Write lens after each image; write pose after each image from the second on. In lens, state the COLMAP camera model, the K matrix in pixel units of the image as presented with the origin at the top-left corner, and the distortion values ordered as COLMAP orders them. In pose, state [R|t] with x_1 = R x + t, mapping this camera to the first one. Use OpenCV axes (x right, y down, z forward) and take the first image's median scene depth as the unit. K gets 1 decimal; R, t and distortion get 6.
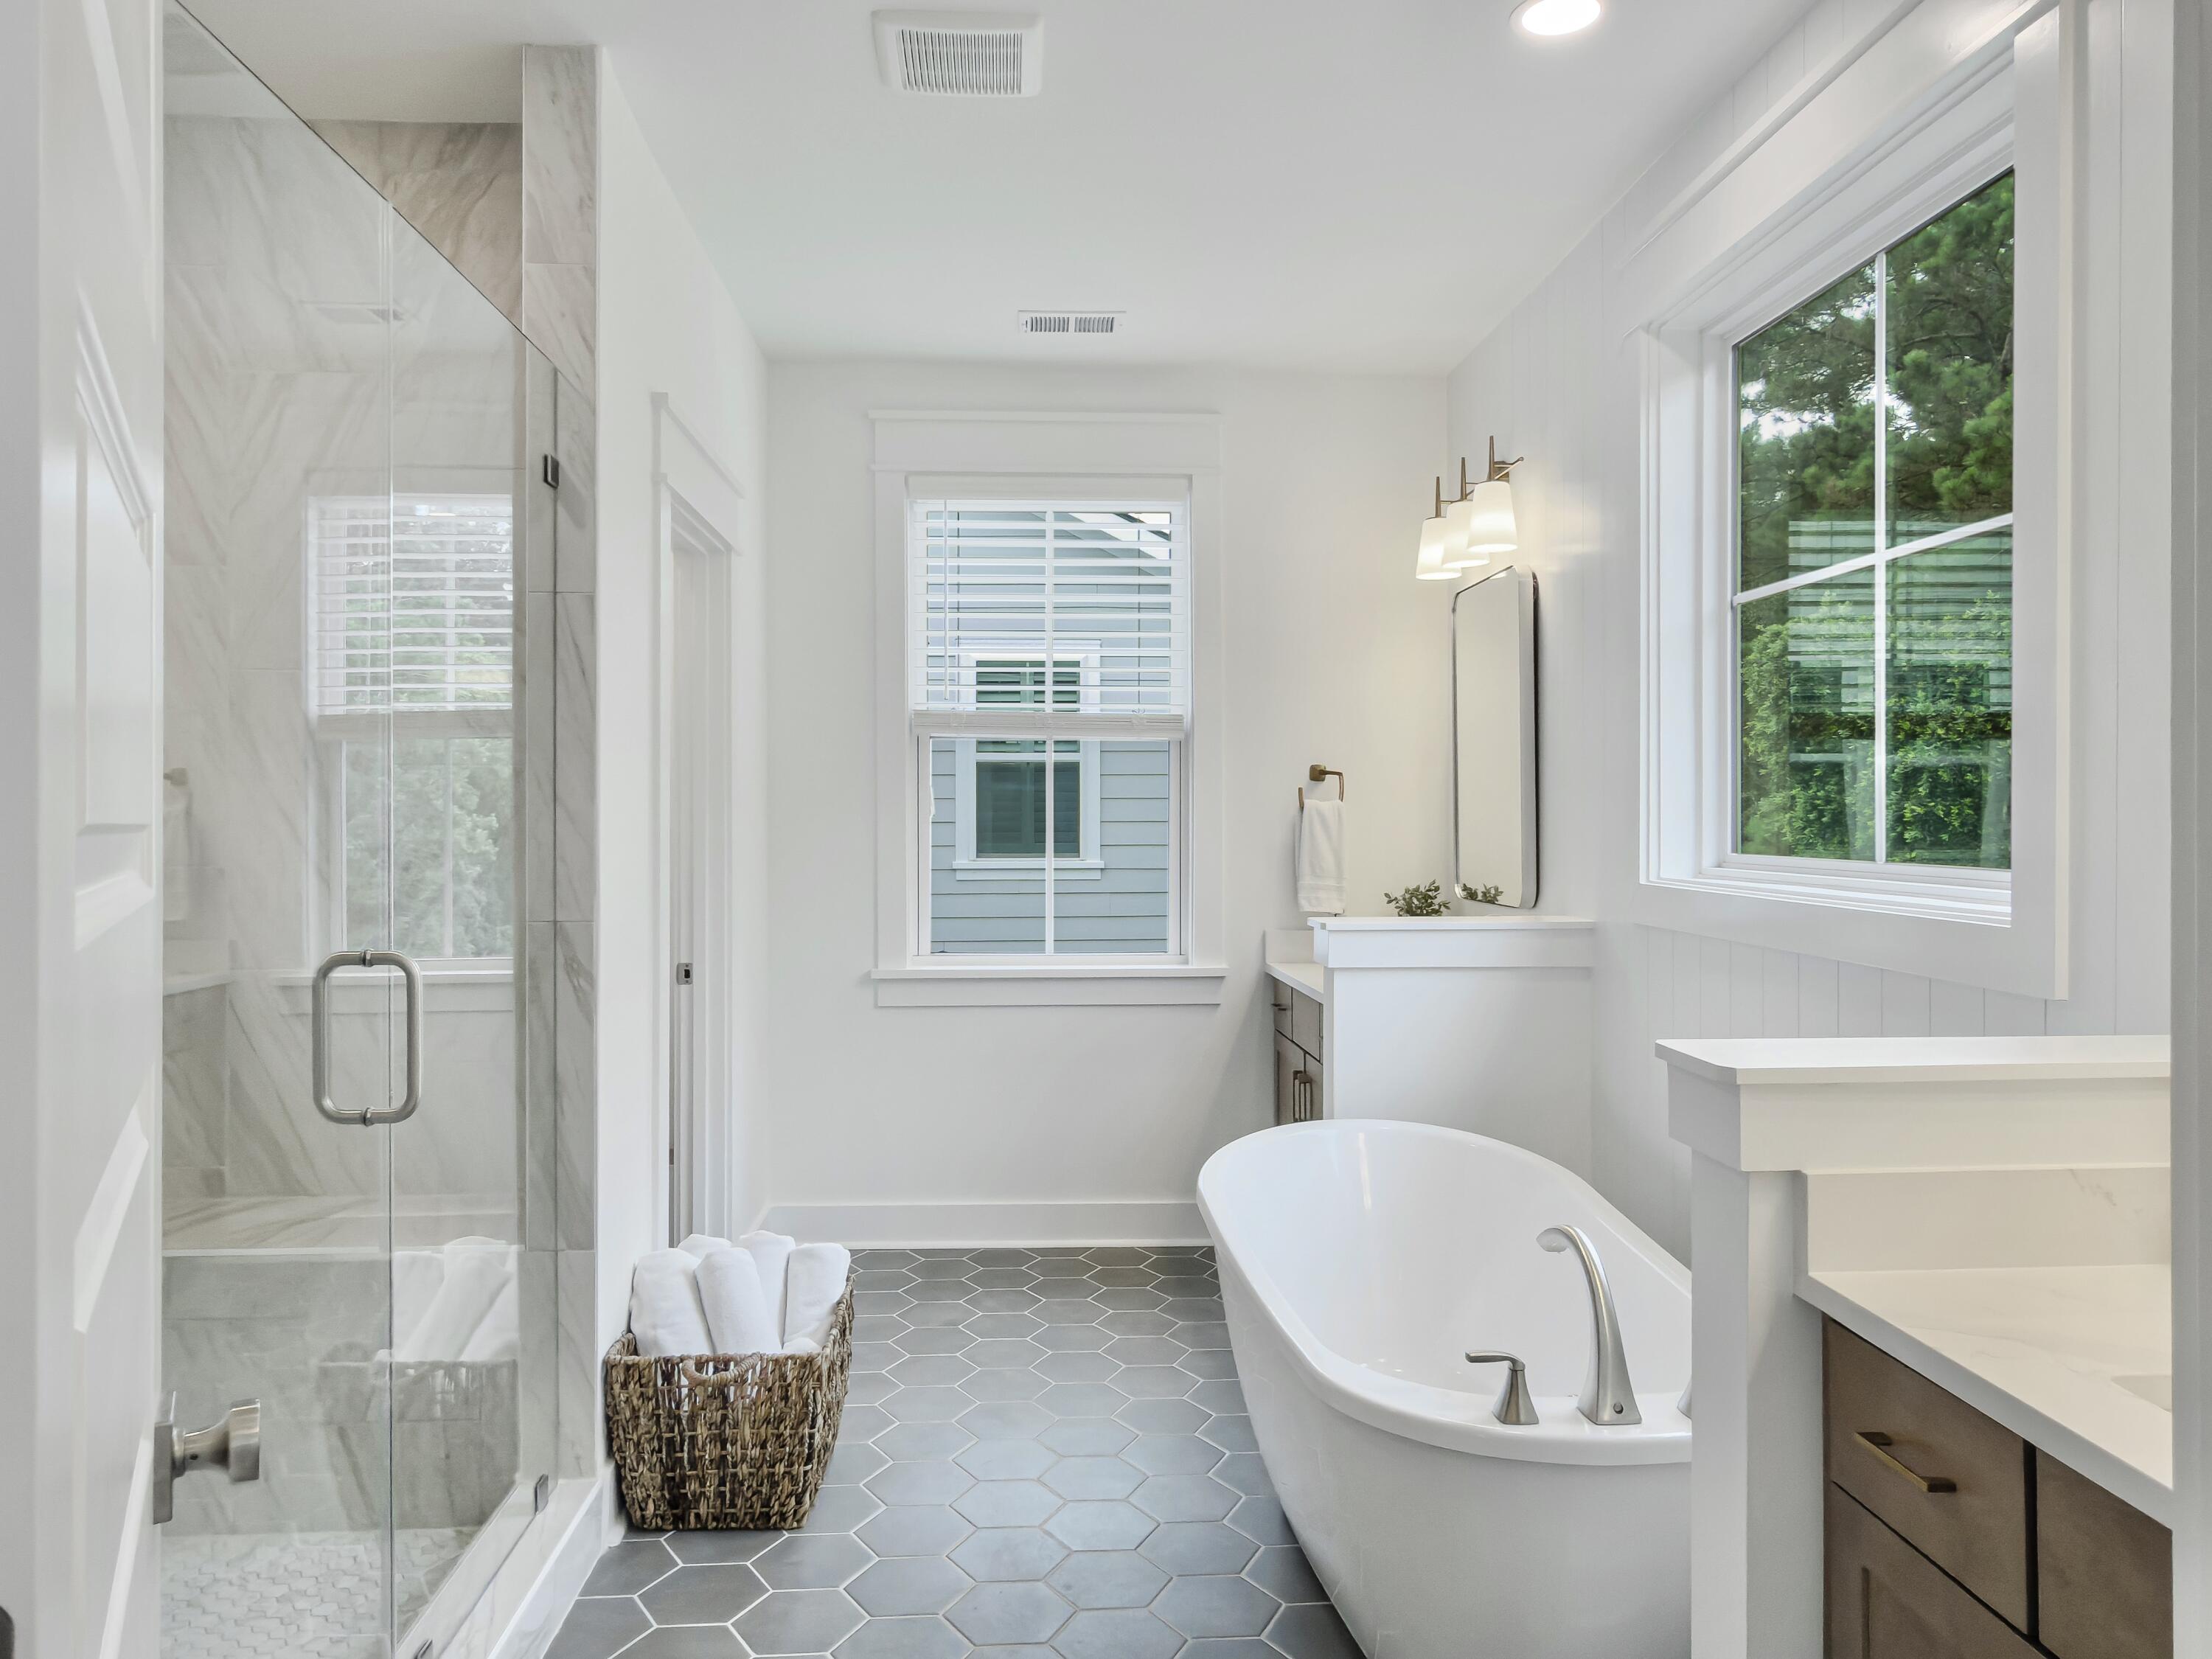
lens RADIAL K [[1522.4, 0, 1093.0], [0, 1522.4, 827.6], [0, 0, 1]] dist [-0.003190, 0.001300]
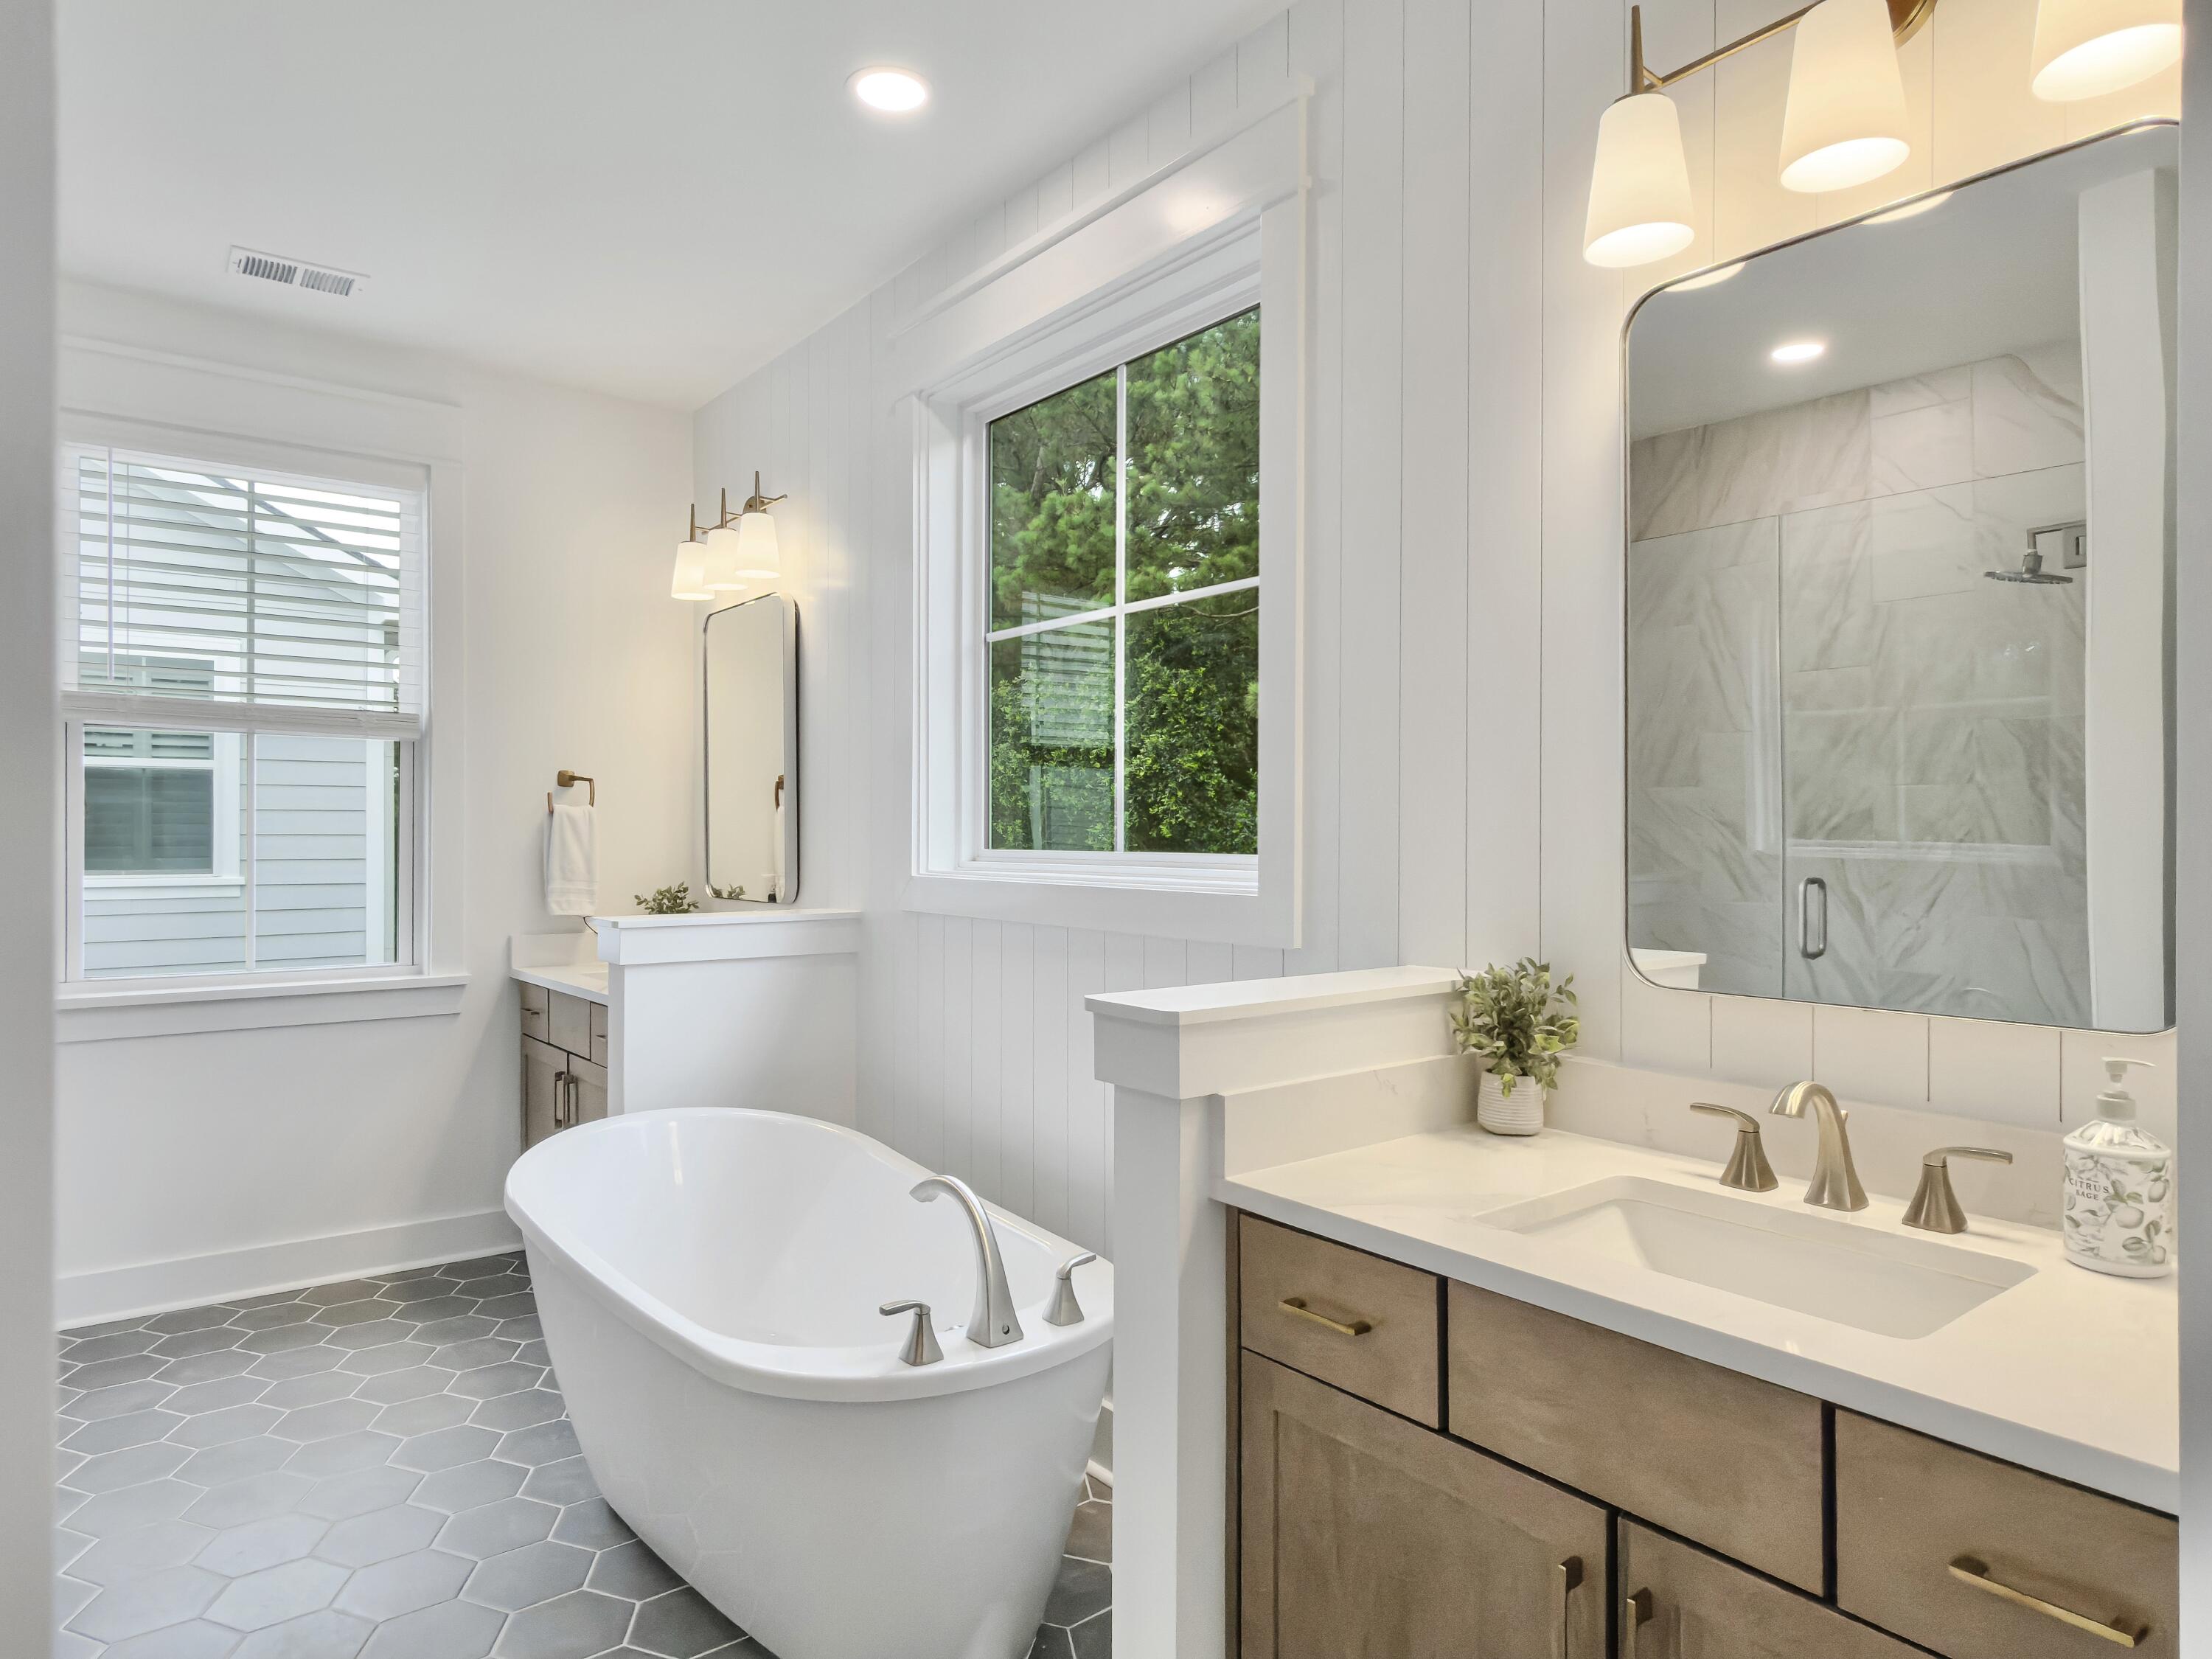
lens RADIAL K [[1323.9, 0, 1112.4], [0, 1323.9, 846.2], [0, 0, 1]] dist [-0.000850, 0.000073]
pose [[0.814148, -0.002458, 0.580652, -0.101259], [0.002687, 0.999996, 0.000466, 0.014486], [-0.580651, 0.001181, 0.814151, 0.096351]]
